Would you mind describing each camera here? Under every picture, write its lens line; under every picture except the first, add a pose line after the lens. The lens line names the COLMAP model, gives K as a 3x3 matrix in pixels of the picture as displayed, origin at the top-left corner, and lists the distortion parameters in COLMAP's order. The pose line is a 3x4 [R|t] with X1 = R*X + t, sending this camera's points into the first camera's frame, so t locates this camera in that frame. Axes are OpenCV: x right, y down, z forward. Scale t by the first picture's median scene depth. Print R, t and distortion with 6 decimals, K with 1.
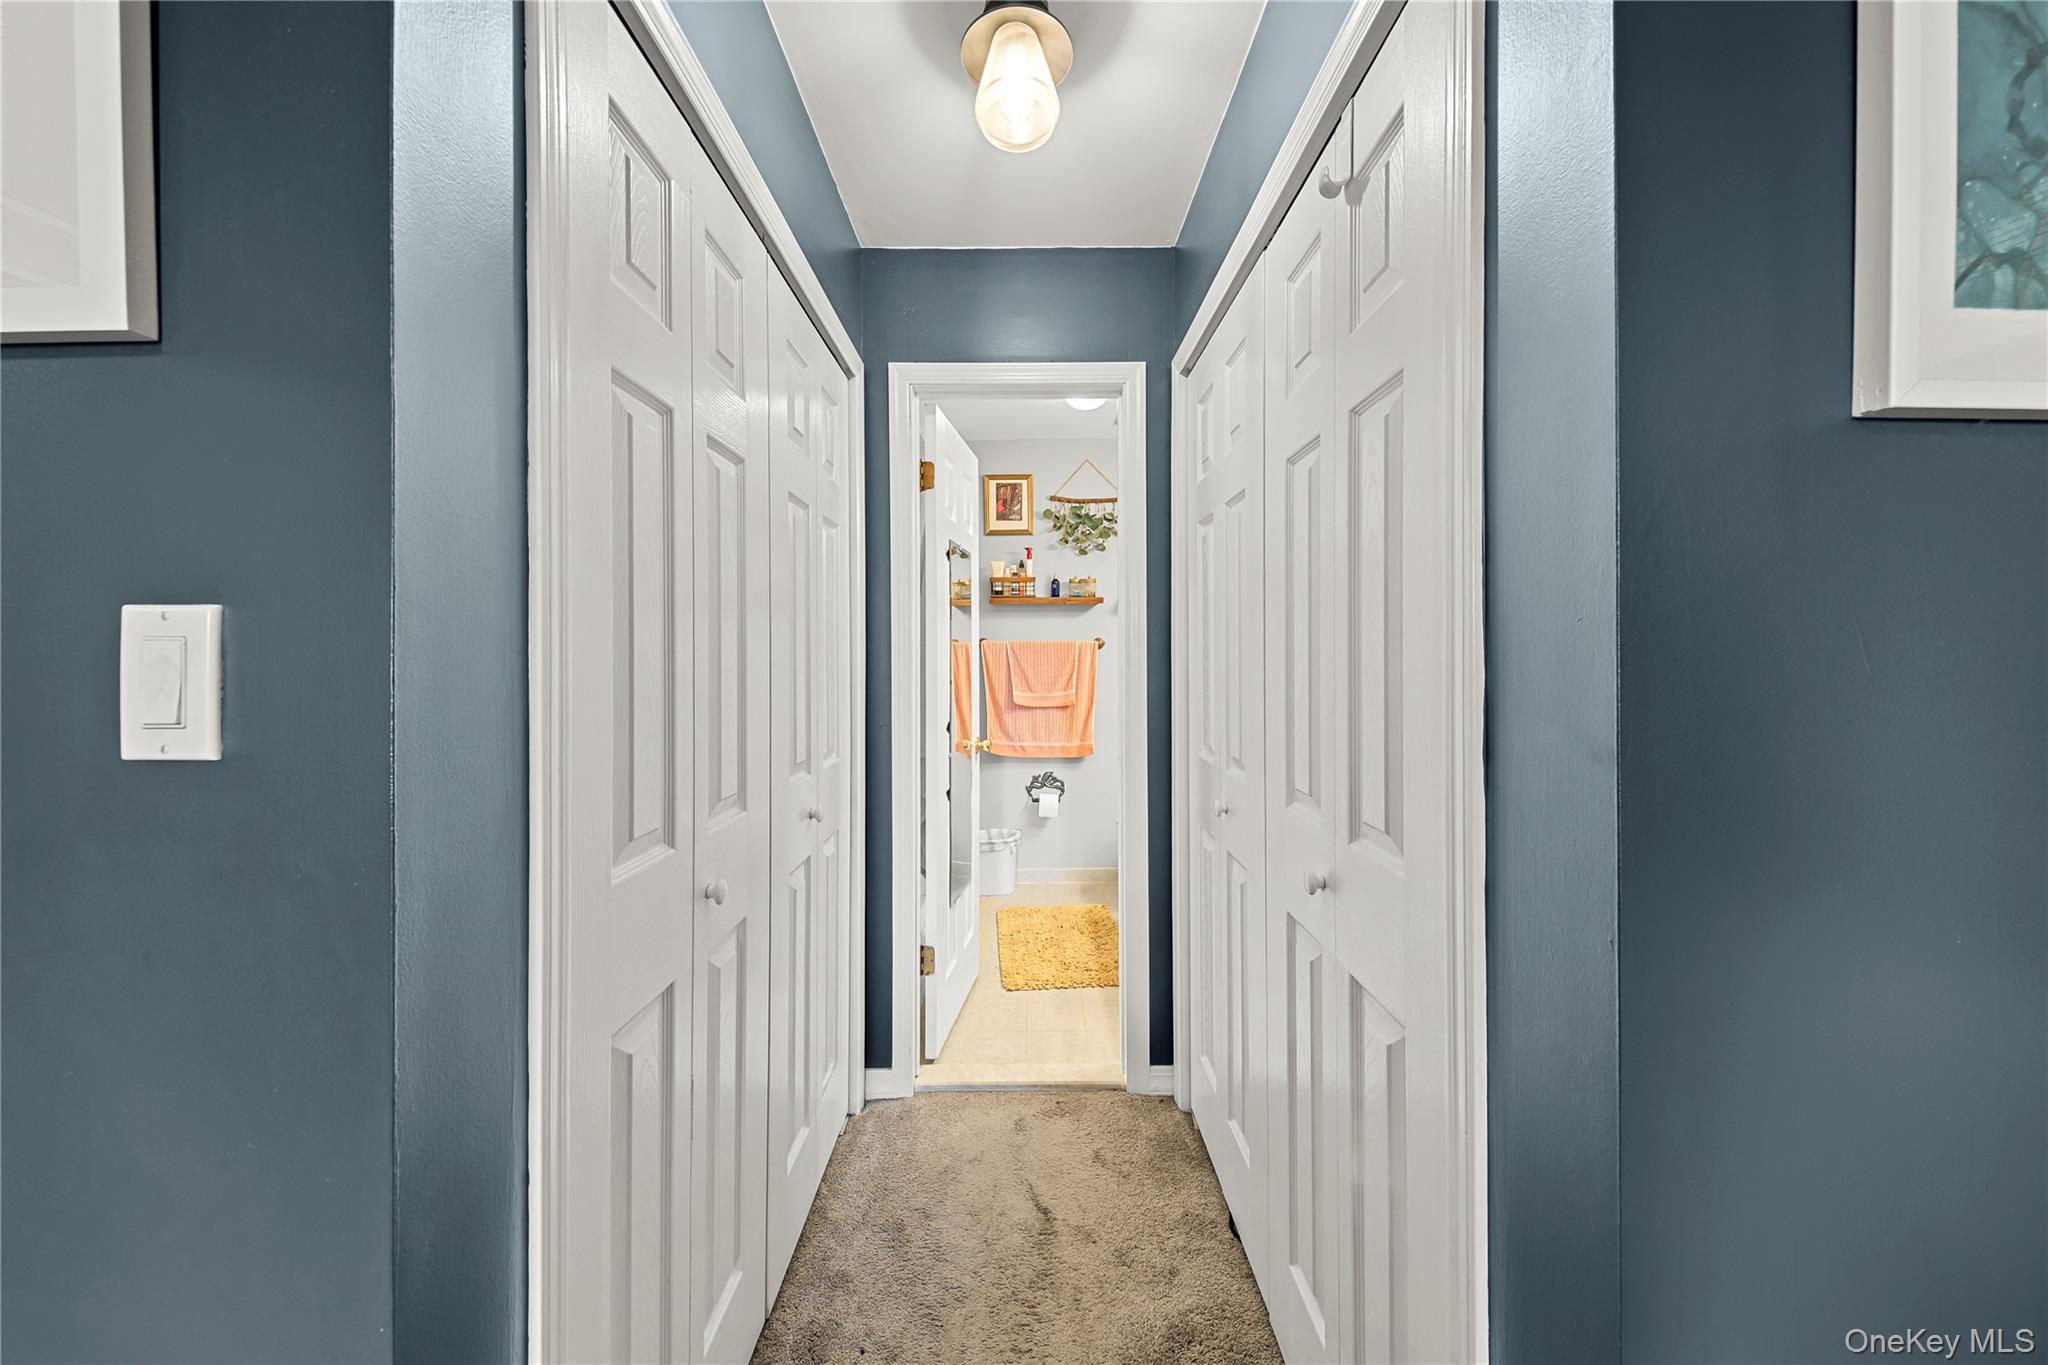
lens RADIAL K [[701.4, 0, 1025.1], [0, 701.4, 665.9], [0, 0, 1]] dist [-0.000861, 0.000096]
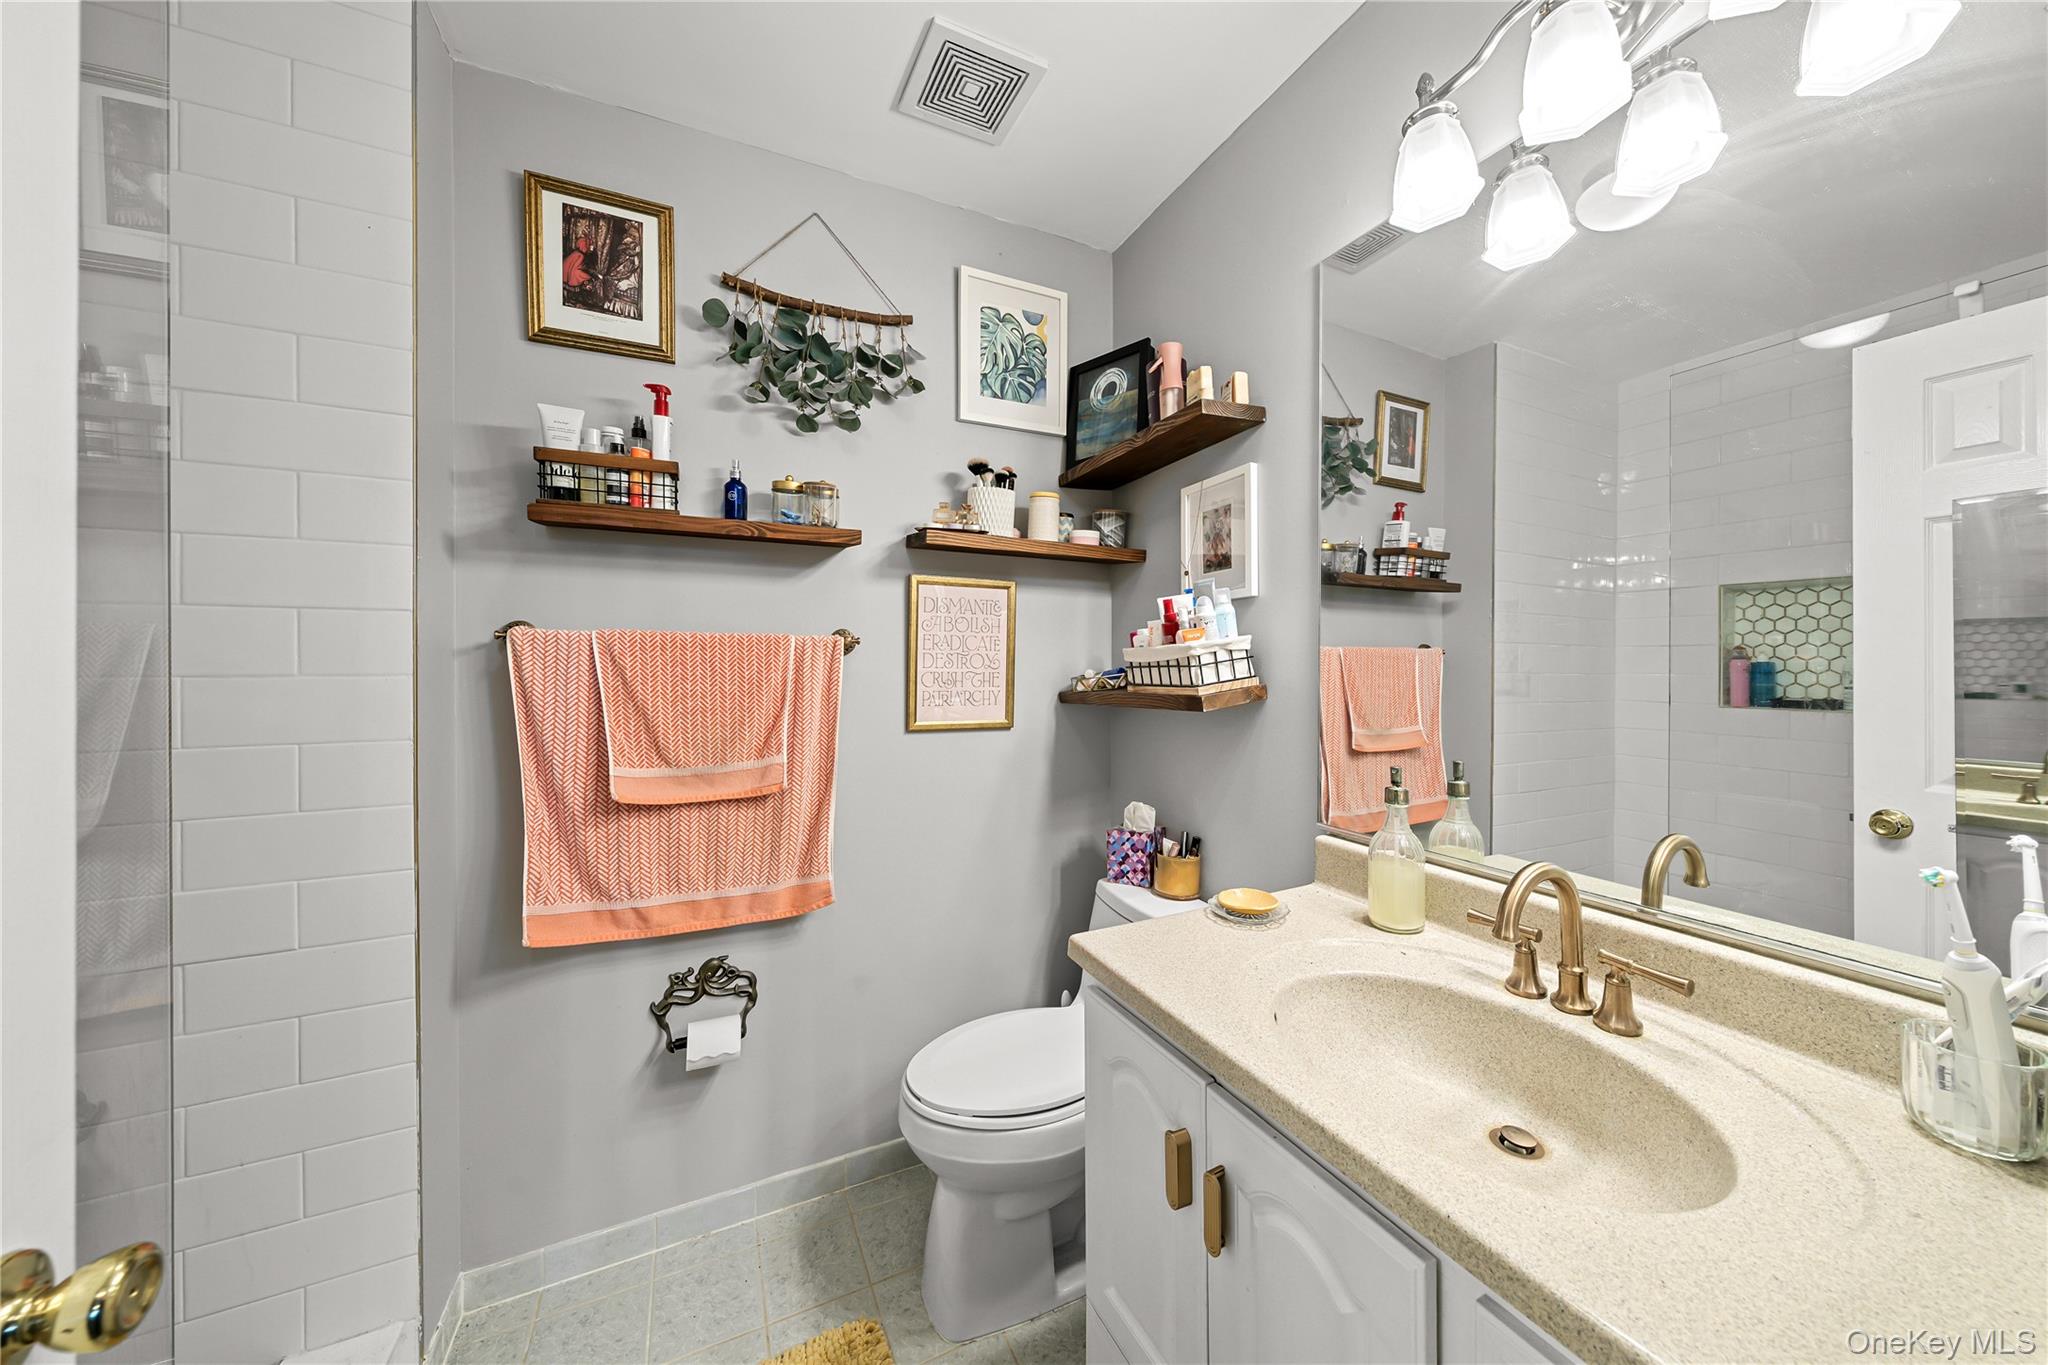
lens RADIAL K [[701.4, 0, 1030.8], [0, 701.4, 673.6], [0, 0, 1]] dist [-0.000861, 0.000096]
pose [[0.900833, 0.004509, 0.434141, 0.021779], [-0.002097, 0.999980, -0.006033, -0.010309], [-0.434160, 0.004524, 0.900824, 0.562974]]
